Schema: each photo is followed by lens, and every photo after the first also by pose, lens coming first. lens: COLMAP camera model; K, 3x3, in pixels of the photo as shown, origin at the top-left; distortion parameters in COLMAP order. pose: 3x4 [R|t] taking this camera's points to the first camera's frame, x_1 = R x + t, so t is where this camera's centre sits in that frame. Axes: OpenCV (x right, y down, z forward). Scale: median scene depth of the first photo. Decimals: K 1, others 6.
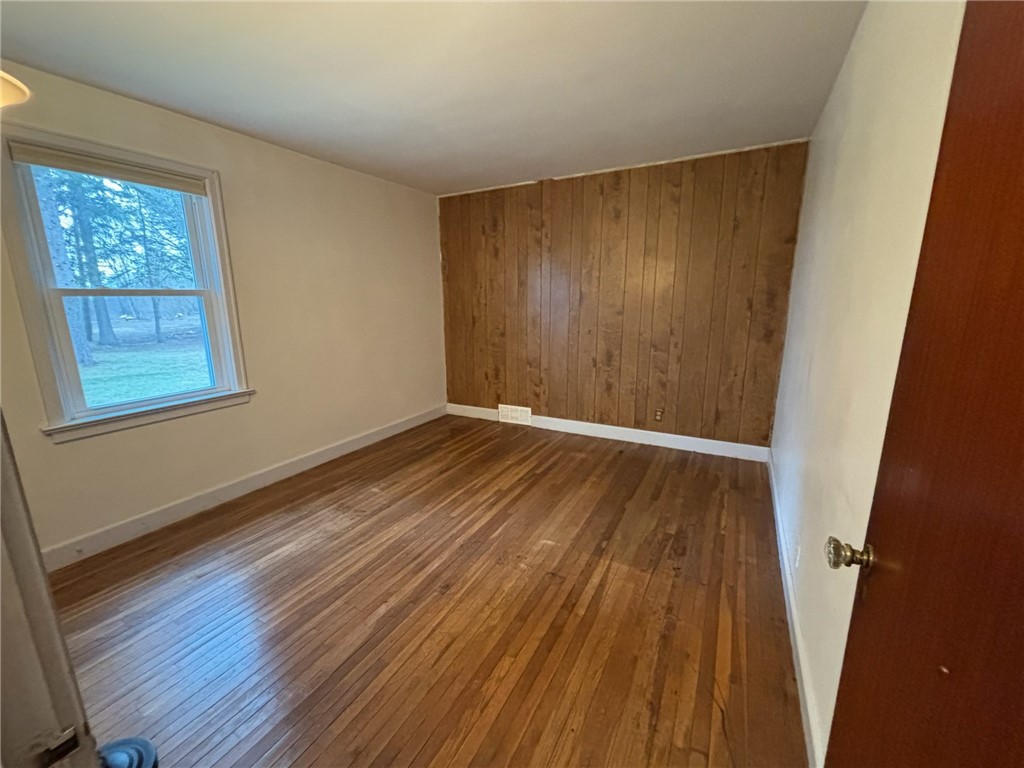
lens RADIAL K [[409.0, 0, 512.0], [0, 409.0, 384.0], [0, 0, 1]] dist [-0.004433, 0.000807]
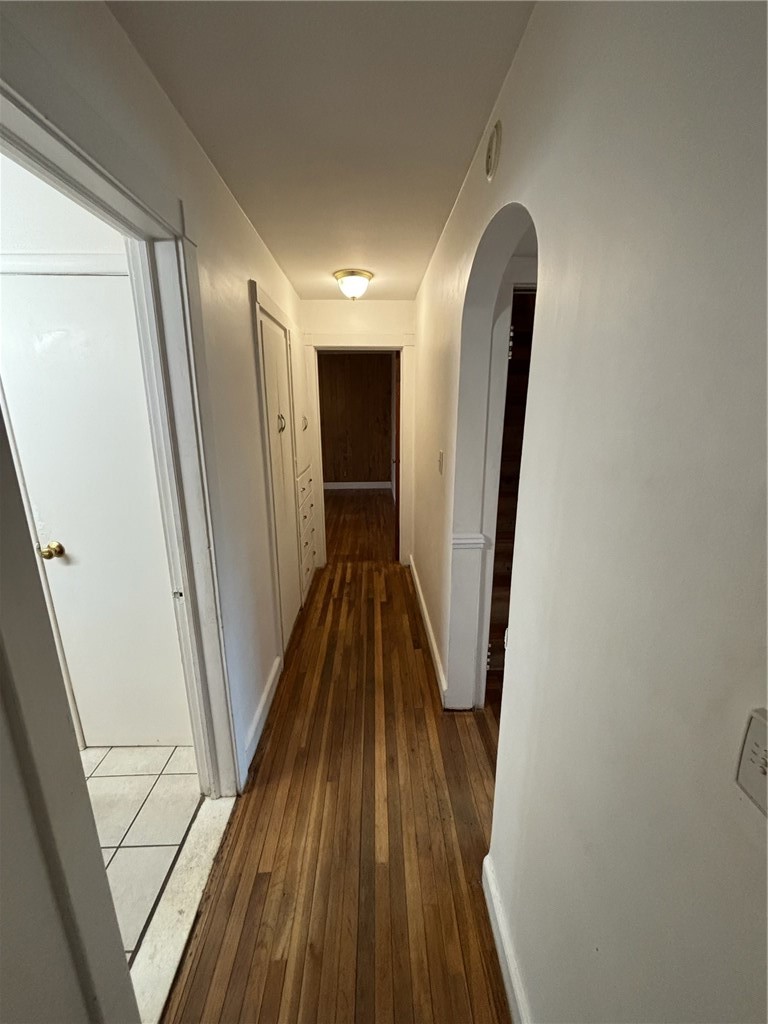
lens RADIAL K [[409.0, 0, 384.0], [0, 409.0, 512.0], [0, 0, 1]] dist [-0.004433, 0.000807]
pose [[0.857845, -0.122351, 0.499131, -0.599503], [0.101781, 0.992456, 0.068351, 0.167951], [-0.503729, -0.007833, 0.863826, -1.011843]]
